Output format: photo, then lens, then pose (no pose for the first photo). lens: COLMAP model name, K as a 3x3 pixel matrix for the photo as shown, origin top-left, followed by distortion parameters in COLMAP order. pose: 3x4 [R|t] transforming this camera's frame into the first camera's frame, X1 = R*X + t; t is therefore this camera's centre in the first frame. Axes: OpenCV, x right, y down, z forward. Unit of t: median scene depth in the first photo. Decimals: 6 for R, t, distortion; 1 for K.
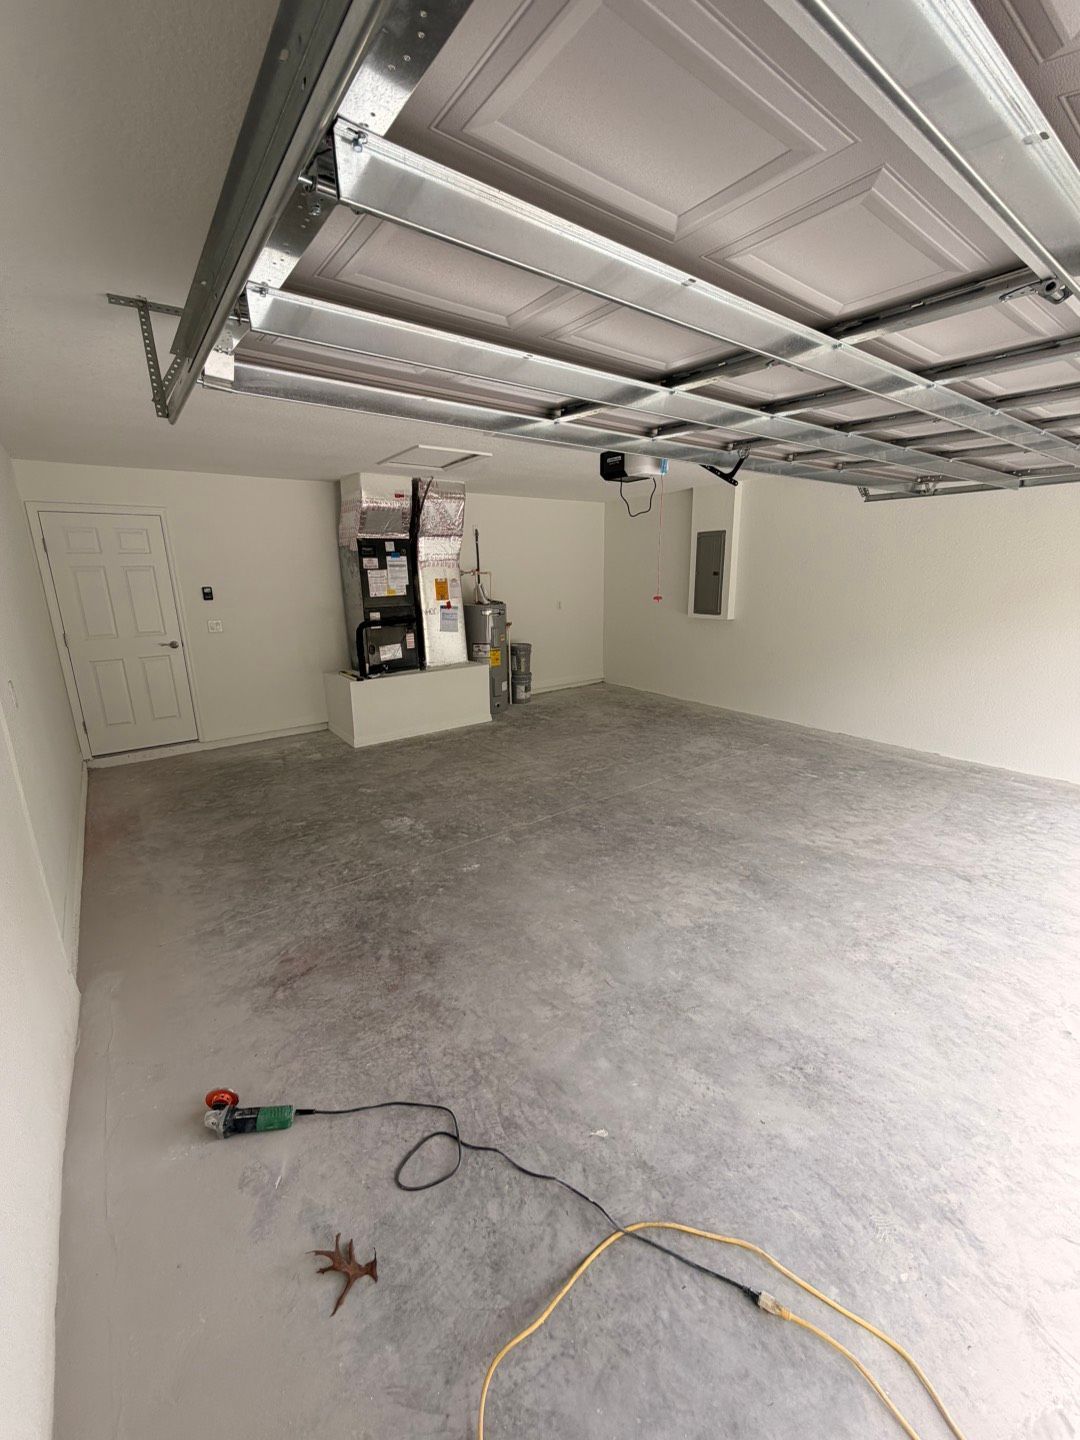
lens RADIAL K [[575.2, 0, 548.0], [0, 575.2, 716.8], [0, 0, 1]] dist [-0.000293, -0.000167]
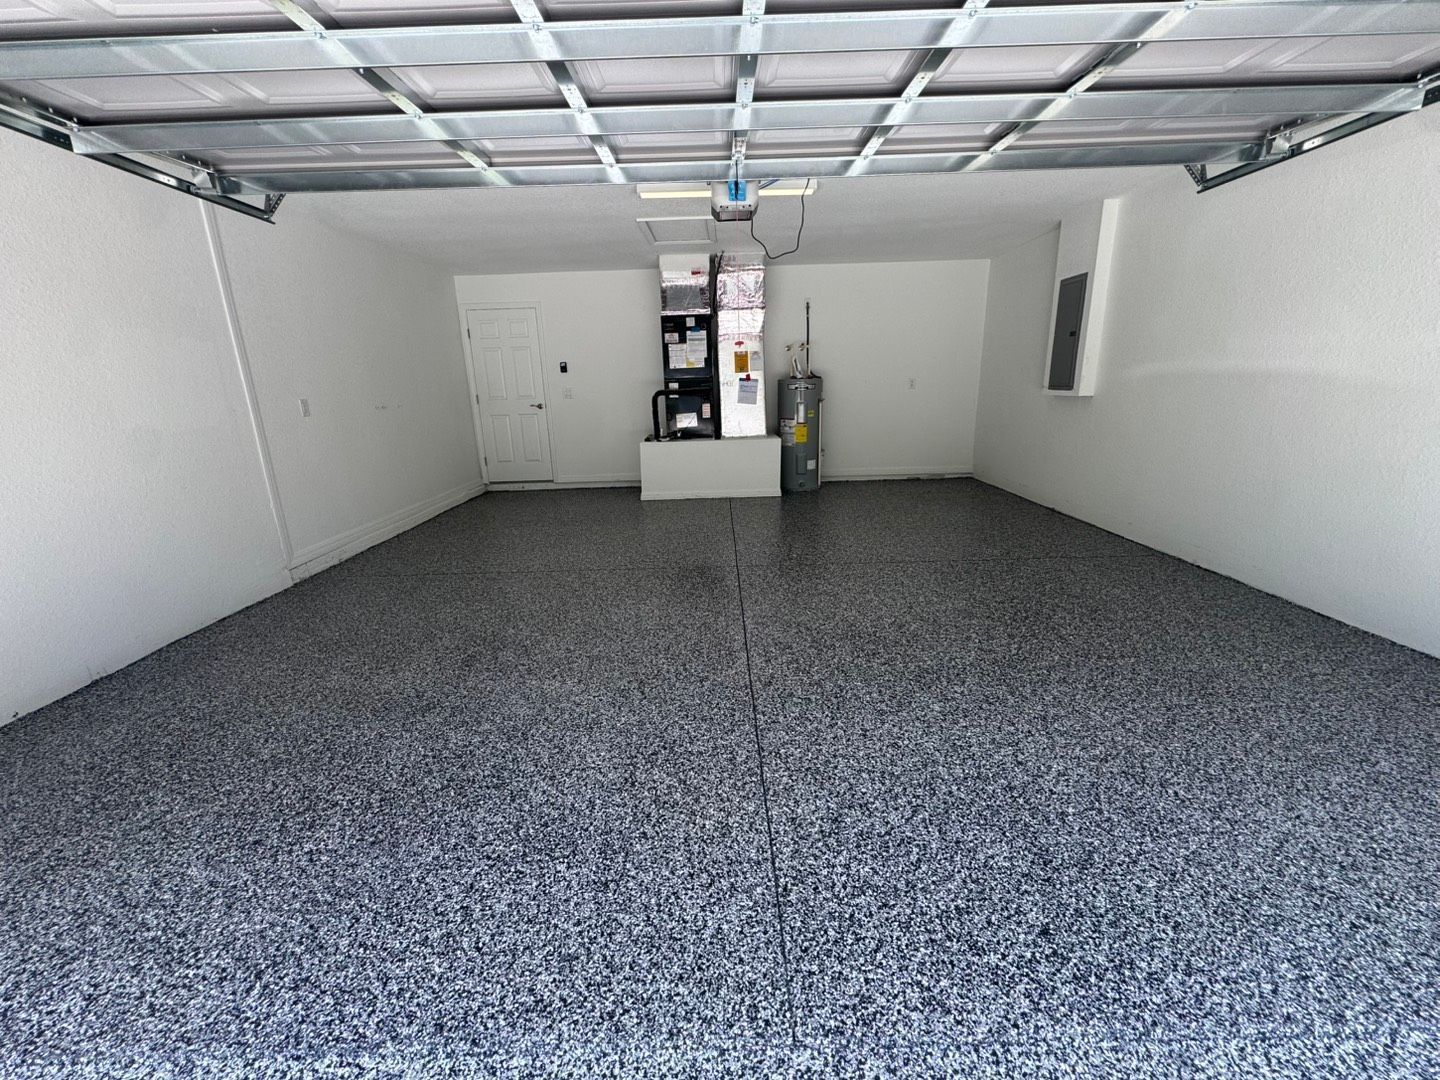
lens RADIAL K [[575.2, 0, 721.4], [0, 575.2, 536.8], [0, 0, 1]] dist [-0.000293, -0.000167]
pose [[0.797731, 0.150560, -0.583915, 0.456213], [-0.134036, 0.988377, 0.071731, 0.020364], [0.587928, 0.021044, 0.808639, 0.156001]]
